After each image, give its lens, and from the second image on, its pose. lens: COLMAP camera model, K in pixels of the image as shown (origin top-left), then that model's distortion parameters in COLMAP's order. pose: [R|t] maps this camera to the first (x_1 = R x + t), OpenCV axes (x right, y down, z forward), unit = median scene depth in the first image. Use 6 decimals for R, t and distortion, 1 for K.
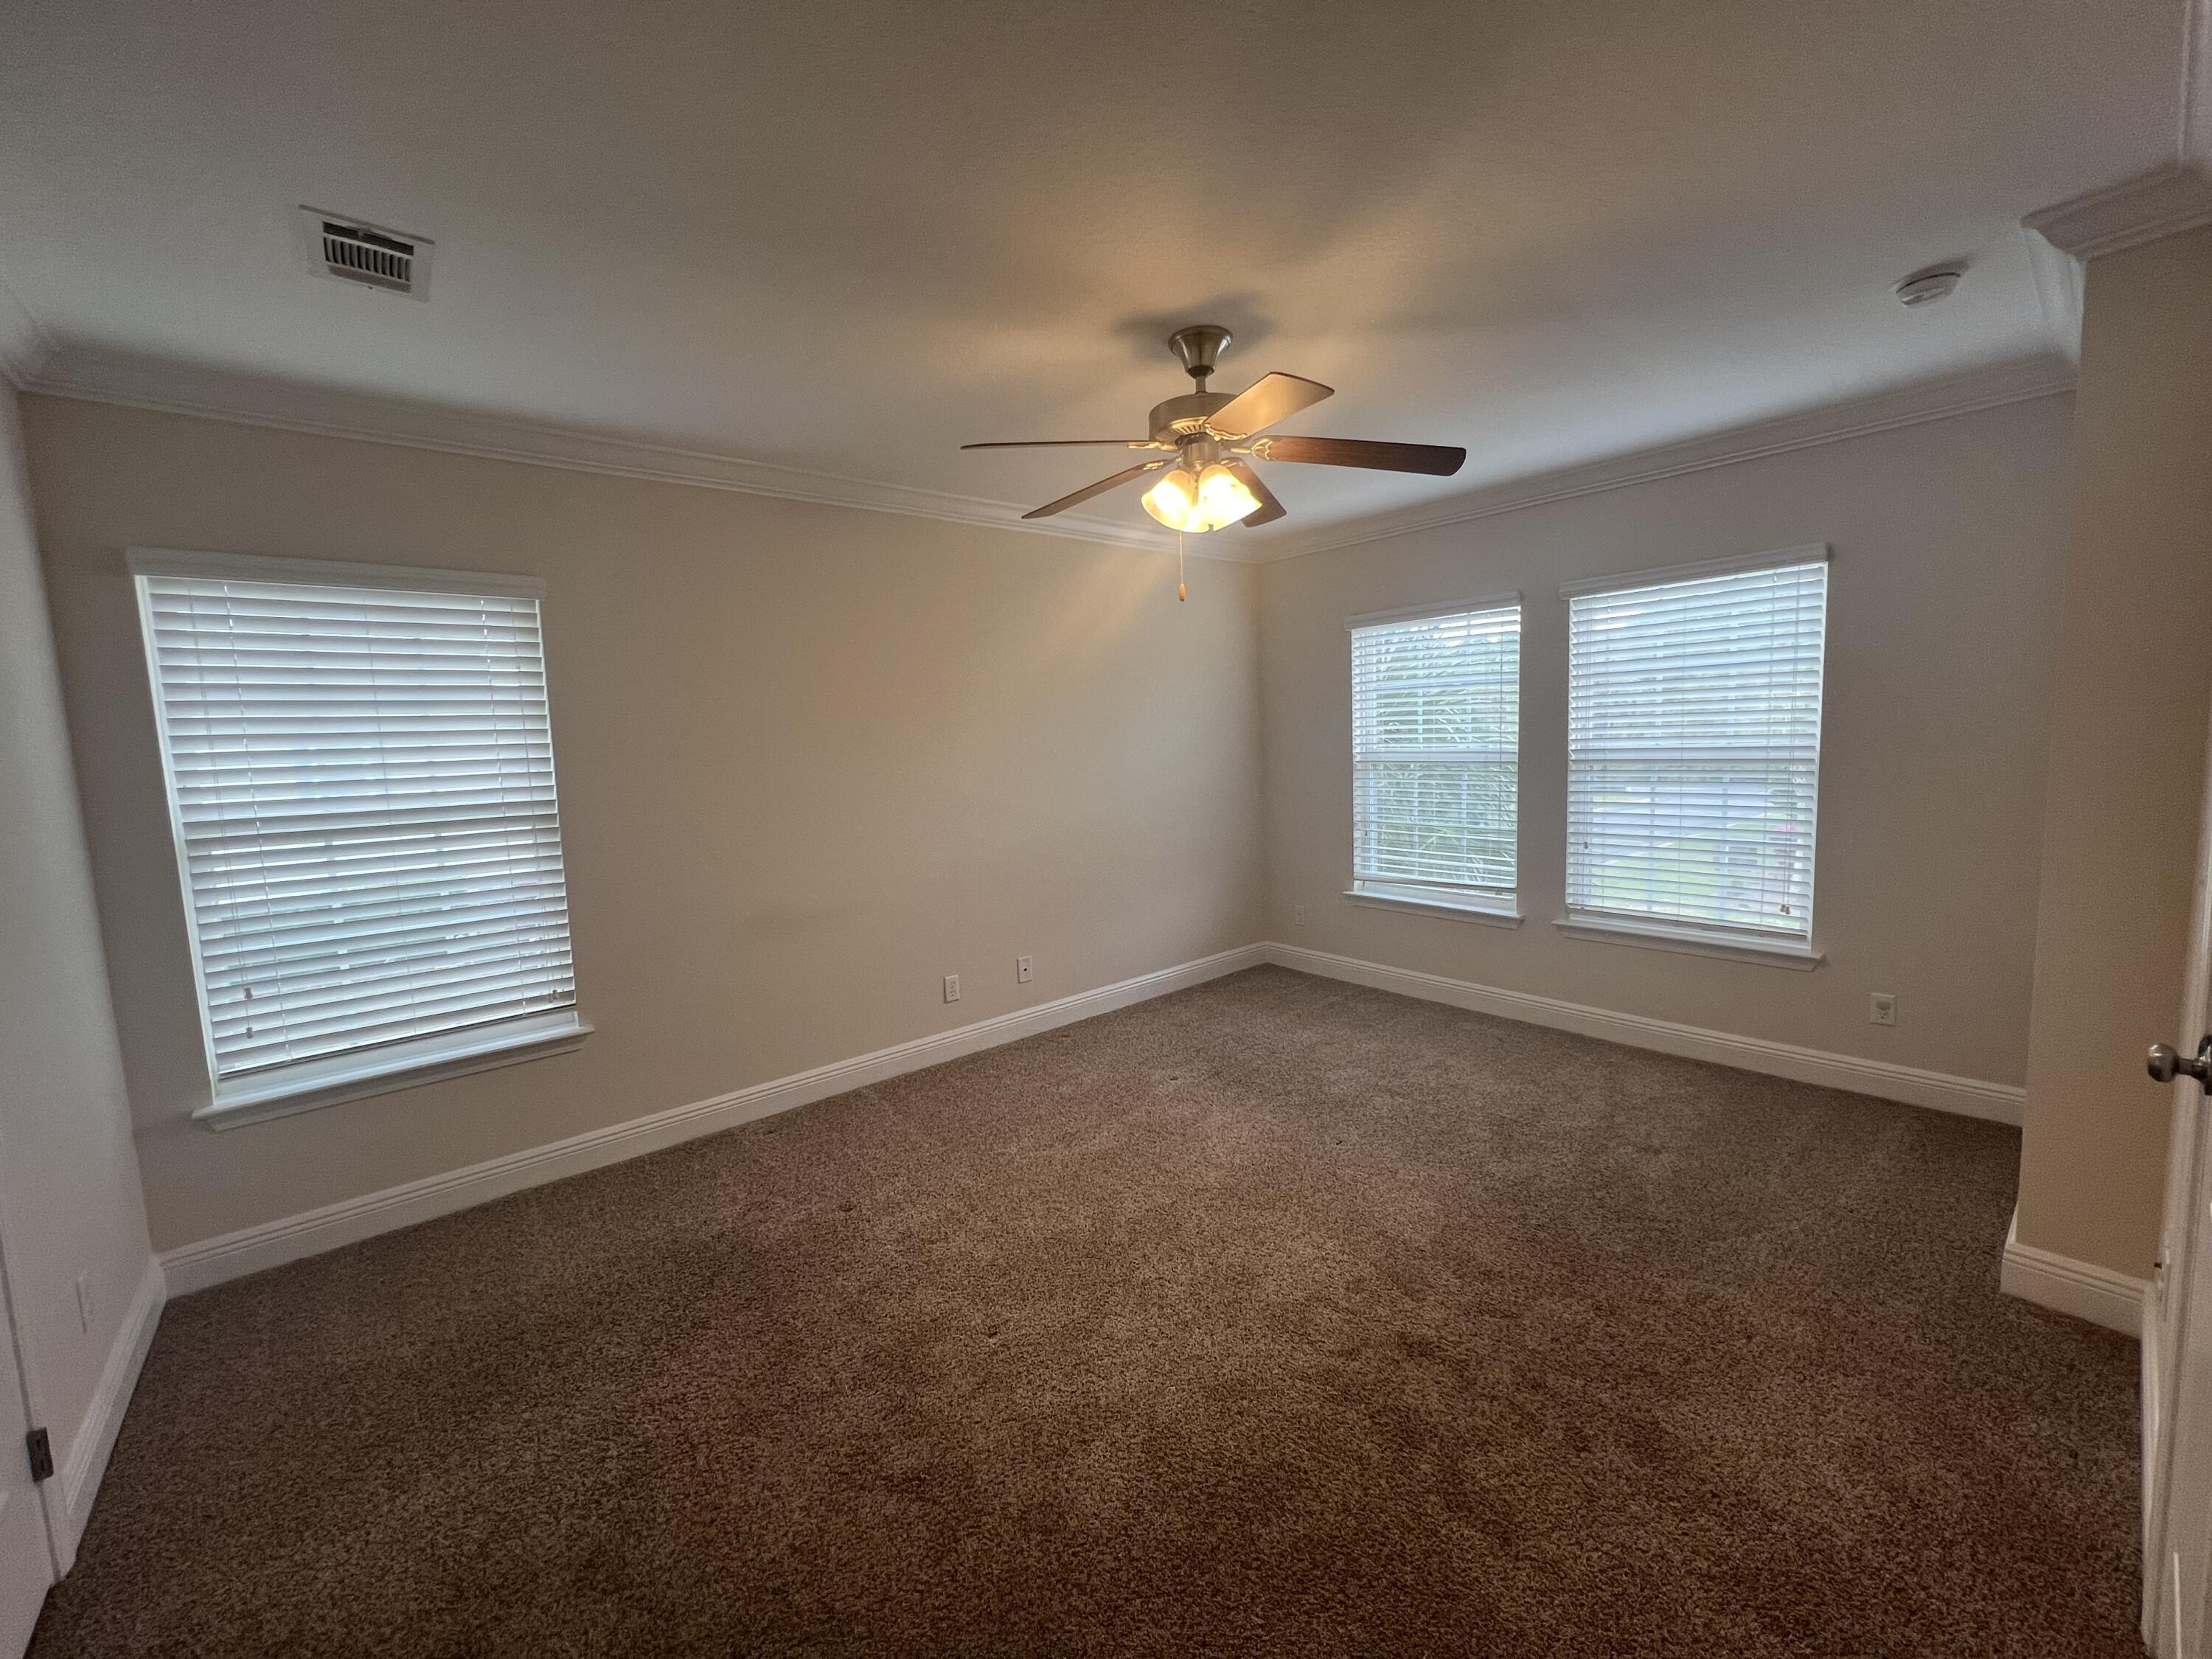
lens RADIAL K [[886.8, 0, 1107.3], [0, 886.8, 828.9], [0, 0, 1]] dist [0.001710, -0.000261]
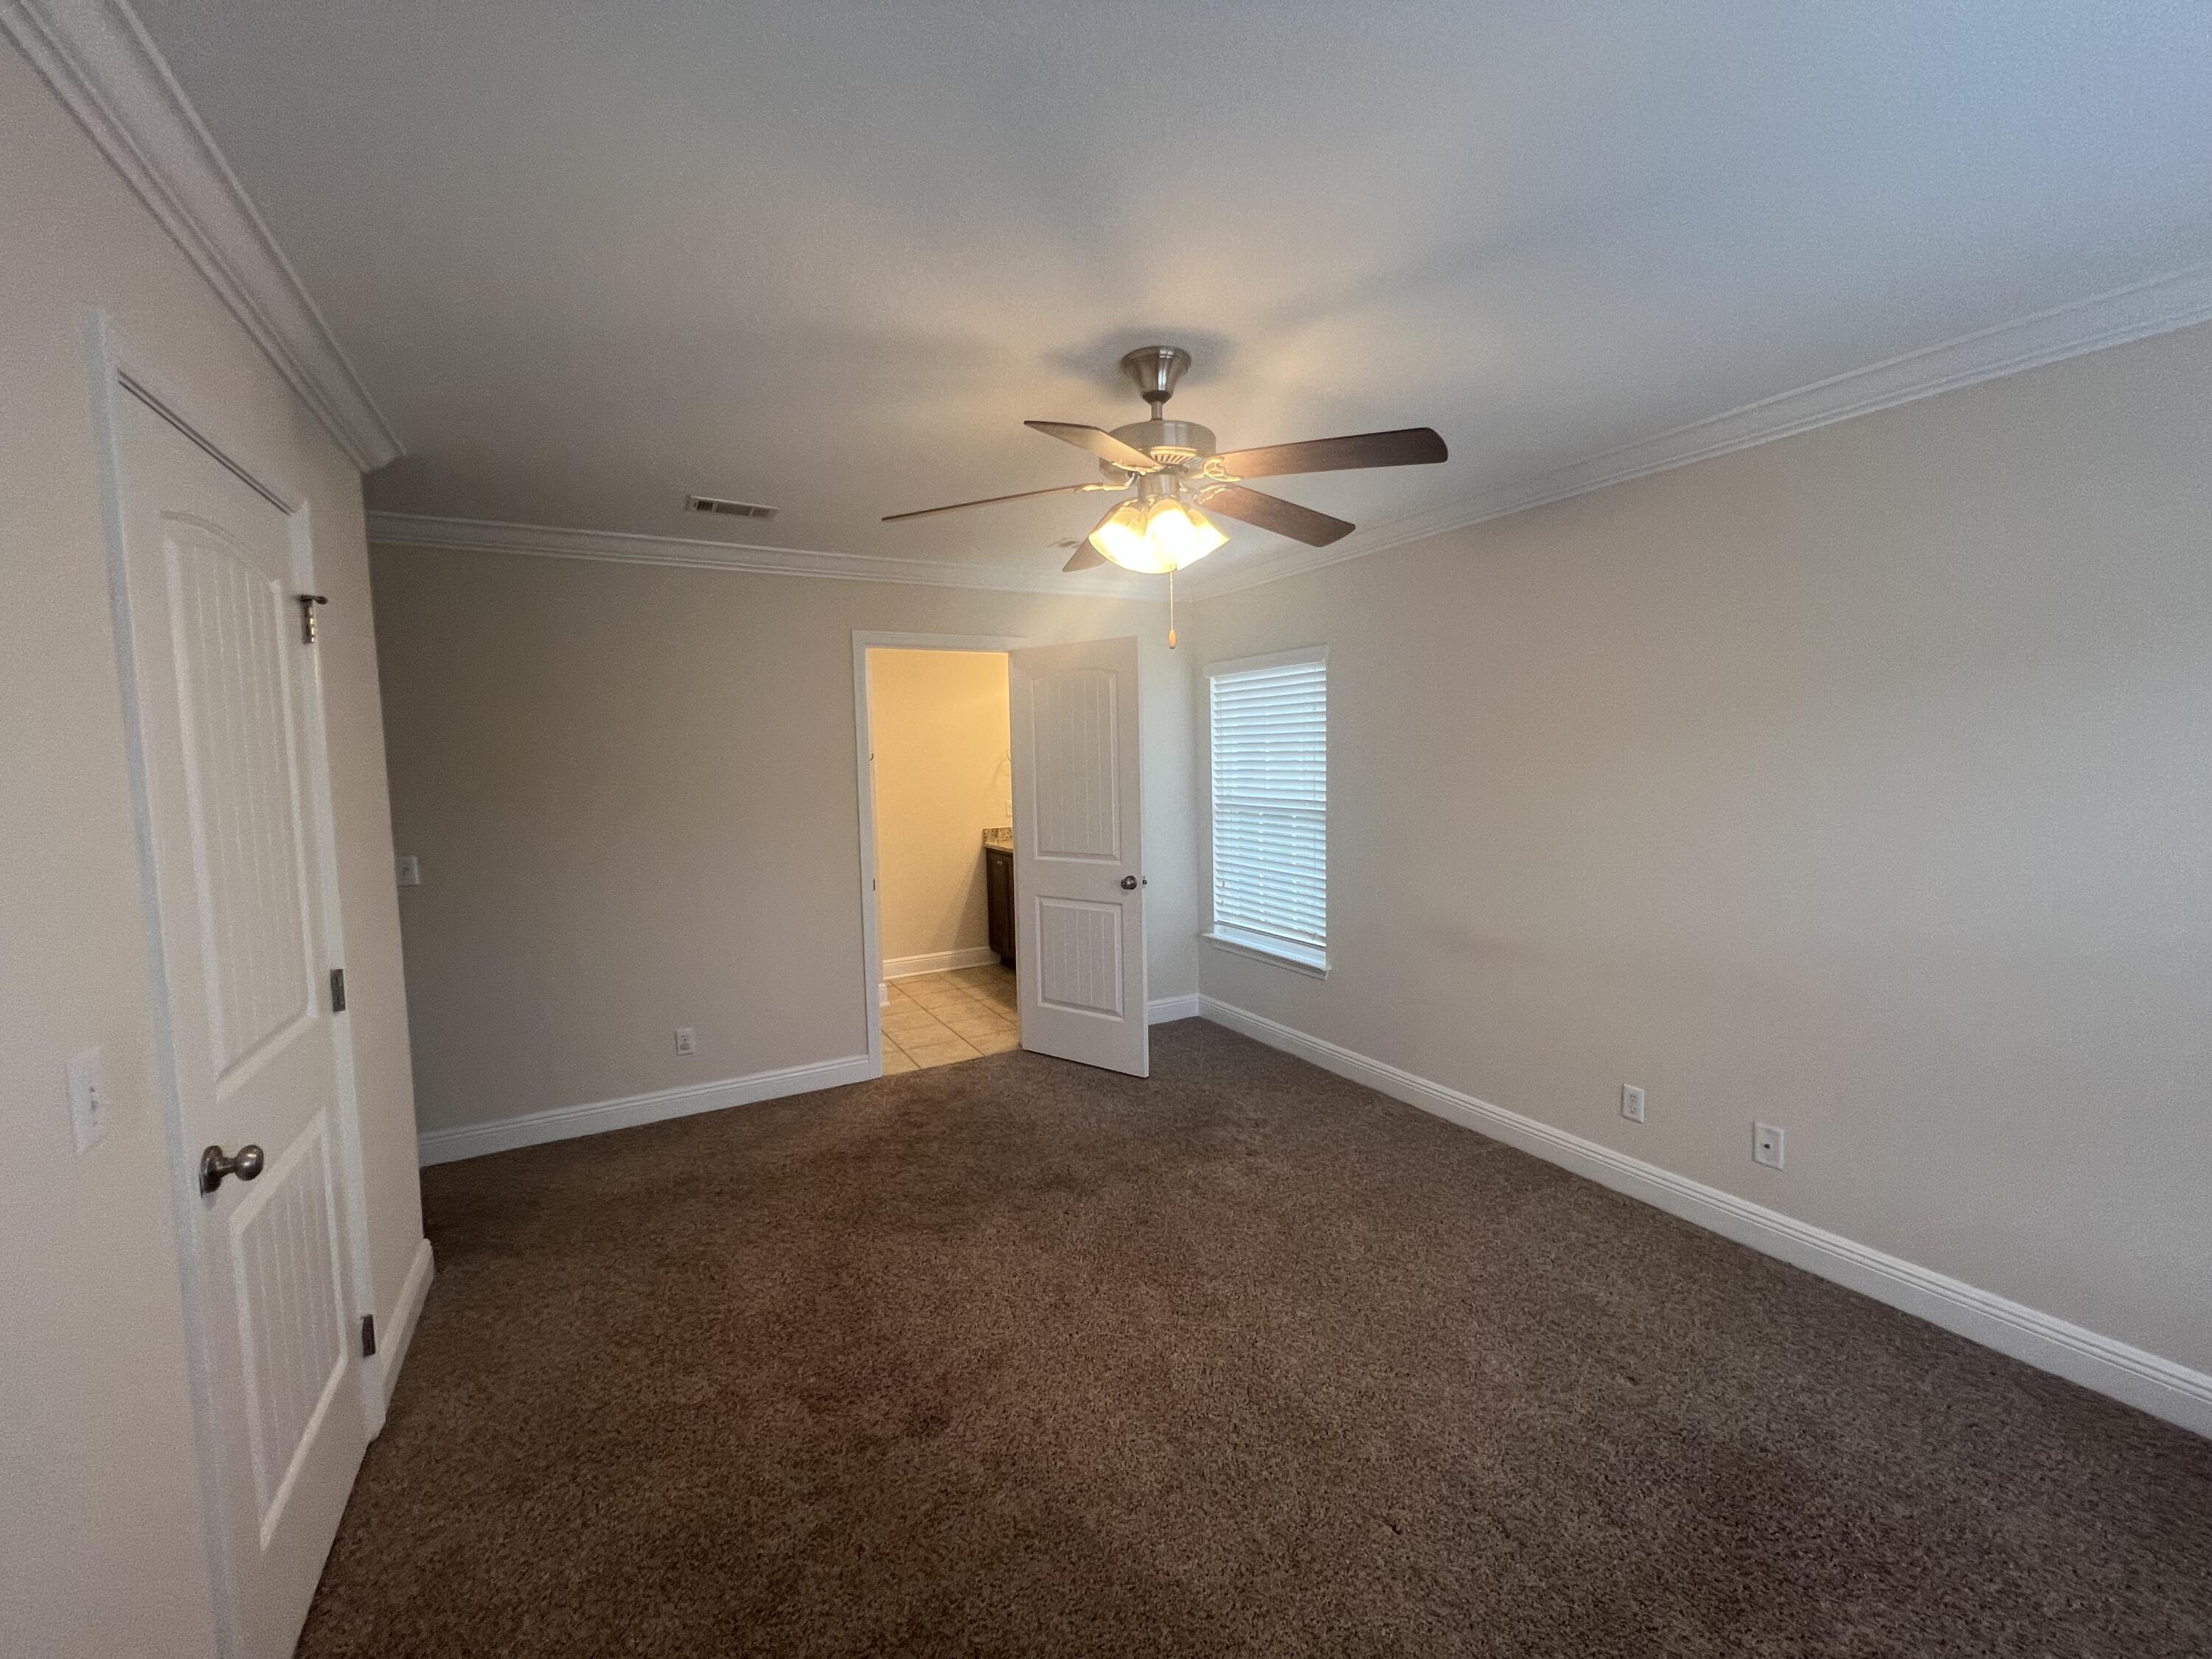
lens RADIAL K [[886.8, 0, 1090.8], [0, 886.8, 841.6], [0, 0, 1]] dist [0.001710, -0.000261]
pose [[-0.201850, 0.143711, -0.968816, 0.835094], [-0.068683, 0.984664, 0.160372, -0.172345], [0.977005, 0.098912, -0.188884, 0.918020]]
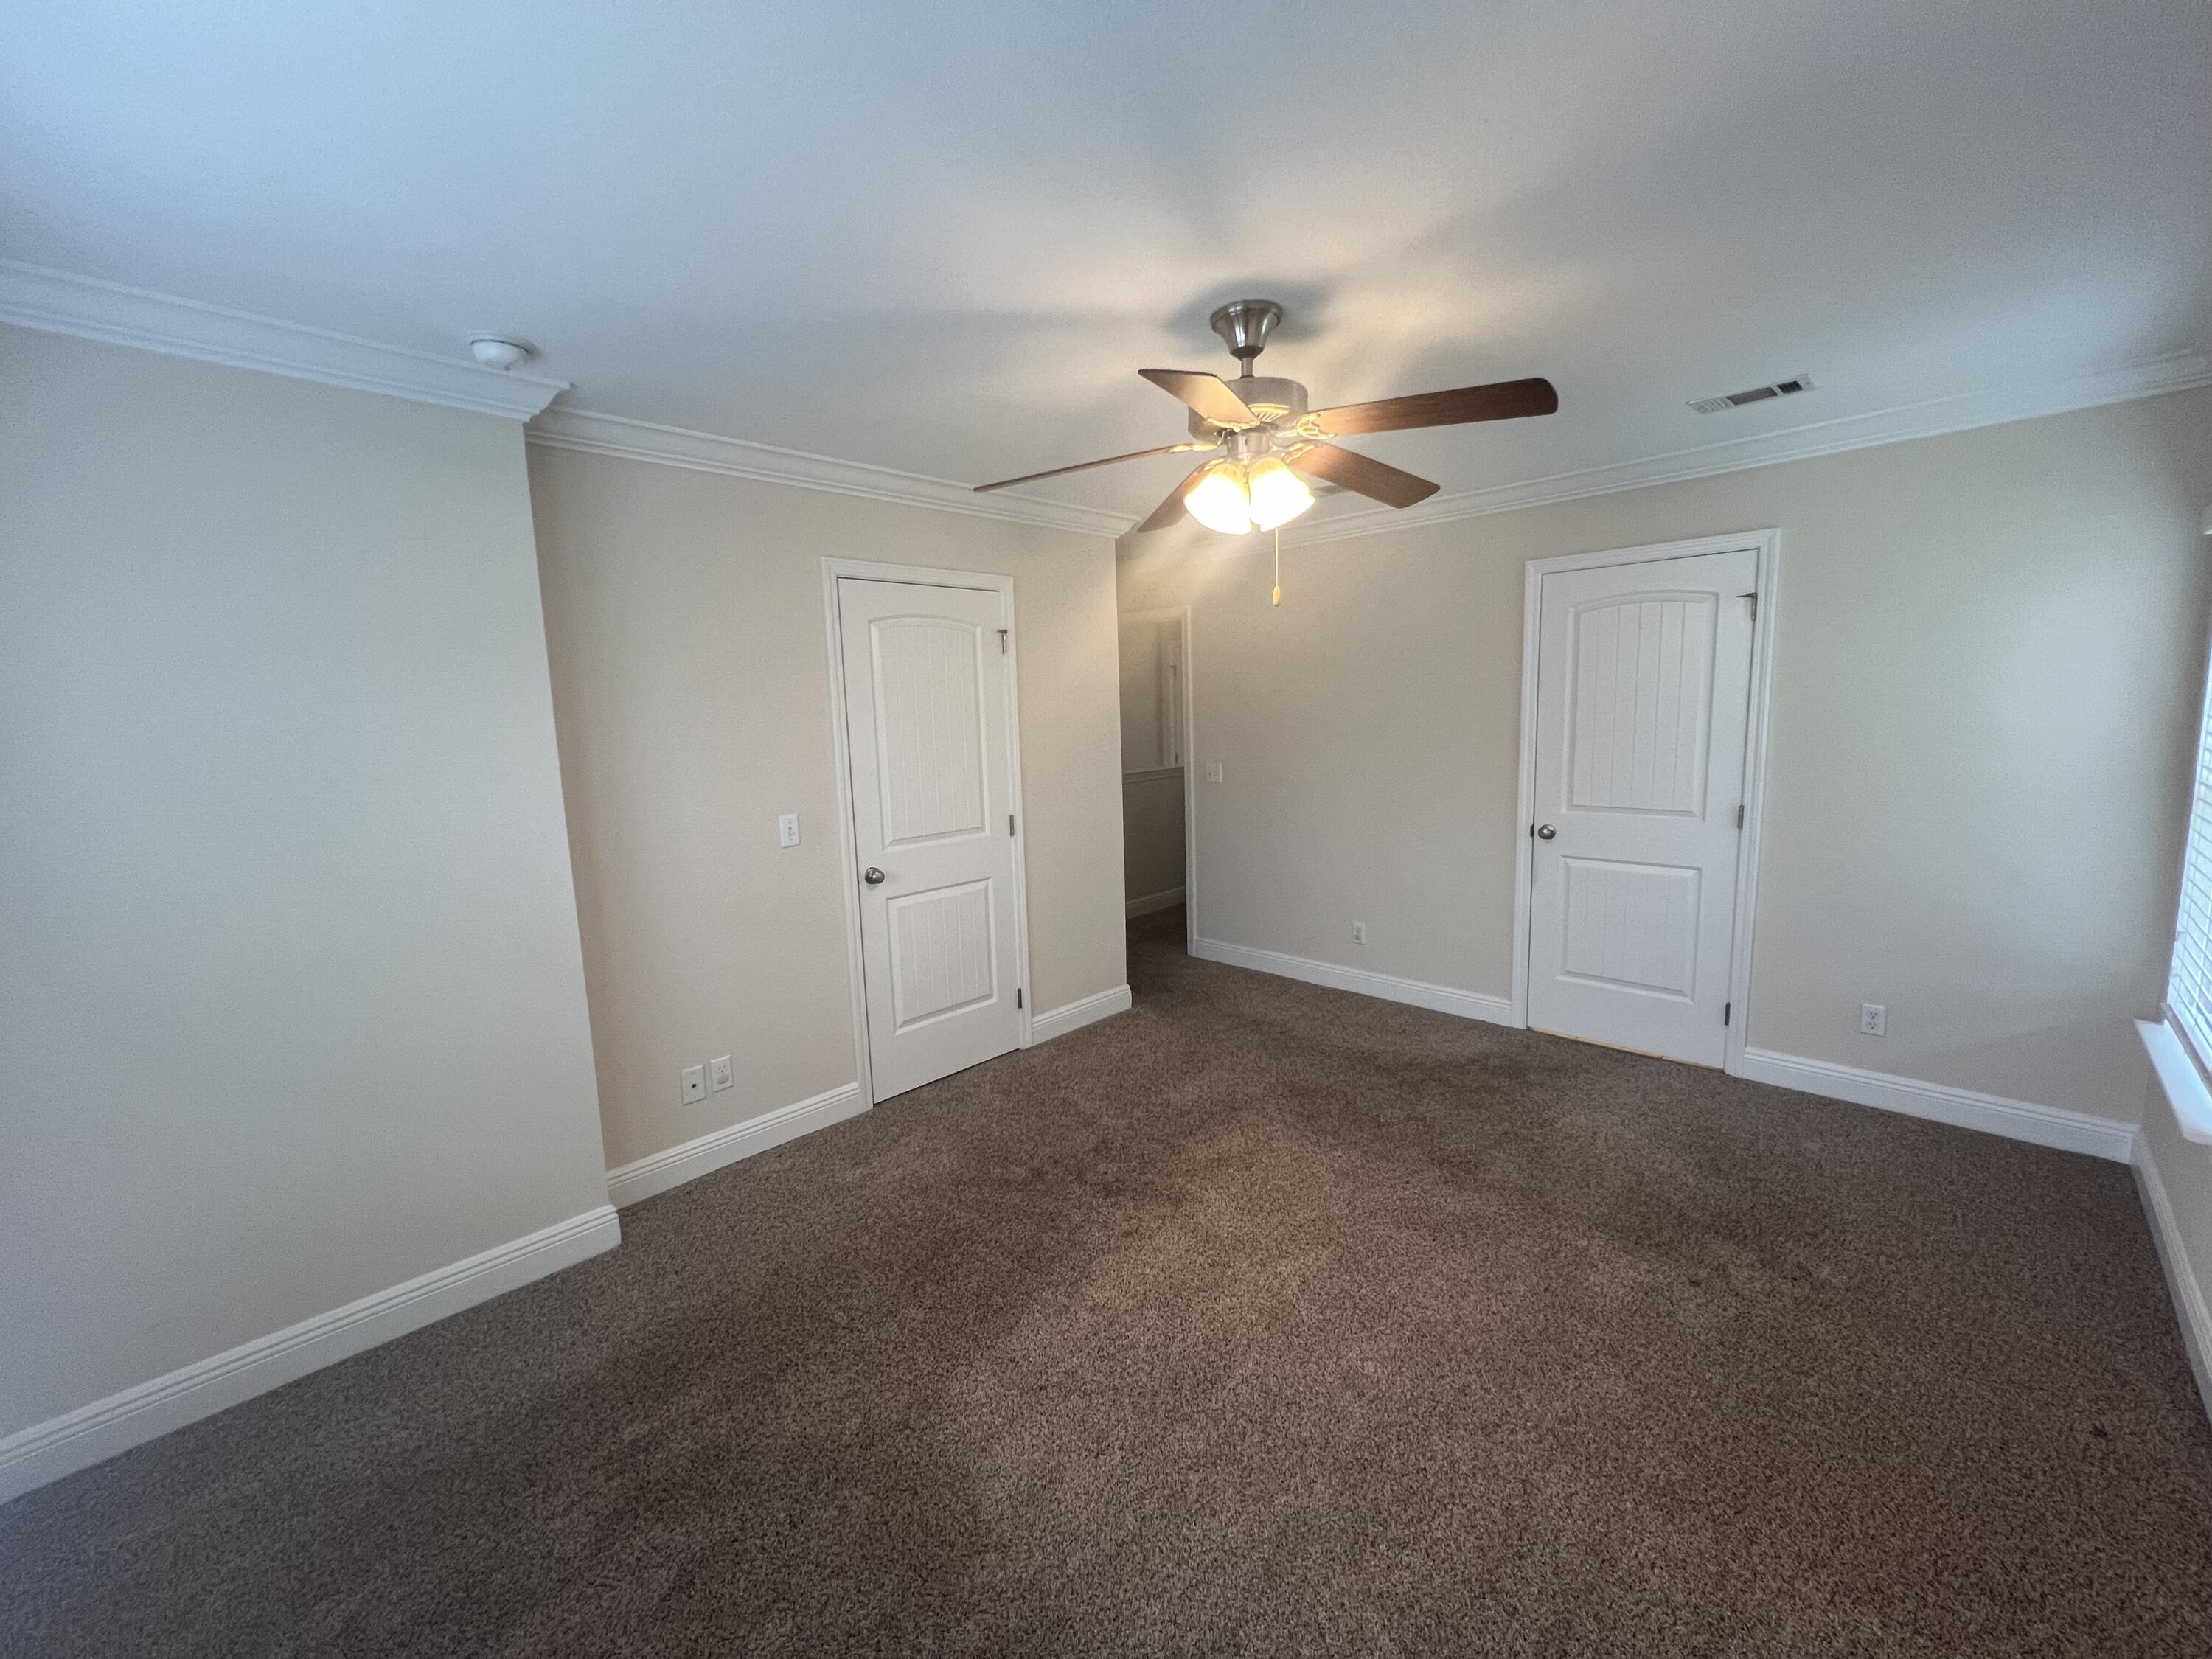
lens RADIAL K [[882.0, 0, 1119.3], [0, 882.0, 846.2], [0, 0, 1]] dist [-0.003446, 0.000565]
pose [[-0.992211, 0.090226, -0.085886, 0.279921], [0.064895, 0.962917, 0.261876, -0.225569], [0.106329, 0.254263, -0.961272, 1.556733]]
